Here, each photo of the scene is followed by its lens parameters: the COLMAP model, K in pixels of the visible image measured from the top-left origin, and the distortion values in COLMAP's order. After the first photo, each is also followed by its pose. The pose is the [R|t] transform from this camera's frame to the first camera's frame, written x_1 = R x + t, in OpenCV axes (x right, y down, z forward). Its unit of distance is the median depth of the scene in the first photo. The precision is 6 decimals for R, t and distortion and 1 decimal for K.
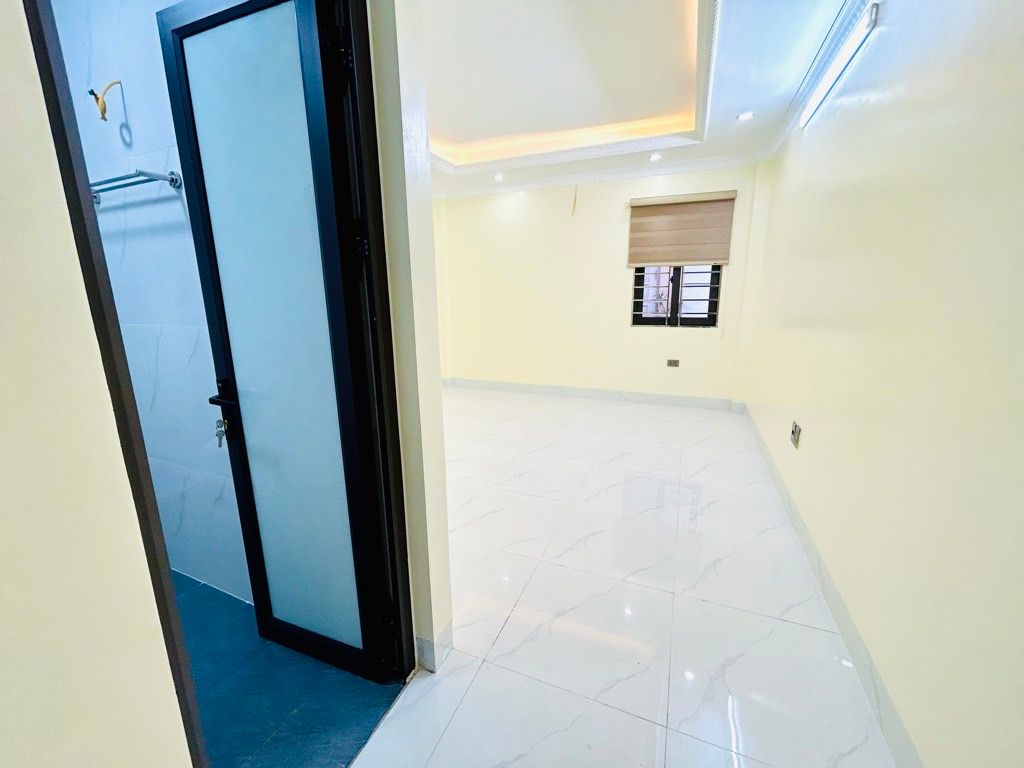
lens RADIAL K [[416.3, 0, 520.9], [0, 416.3, 384.9], [0, 0, 1]] dist [0.000266, 0.000802]
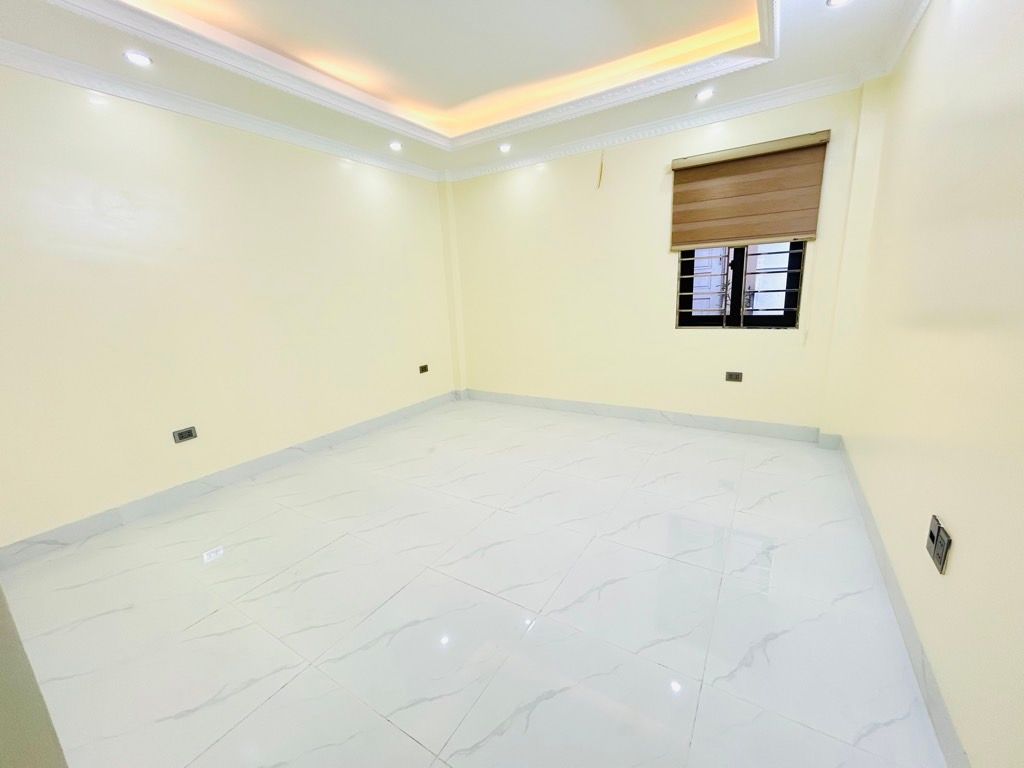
lens RADIAL K [[416.3, 0, 518.2], [0, 416.3, 385.1], [0, 0, 1]] dist [0.000266, 0.000802]
pose [[0.985330, 0.003907, -0.170613, 0.116019], [-0.001729, 0.999915, 0.012911, -0.048182], [0.170649, -0.012426, 0.985253, 0.203551]]
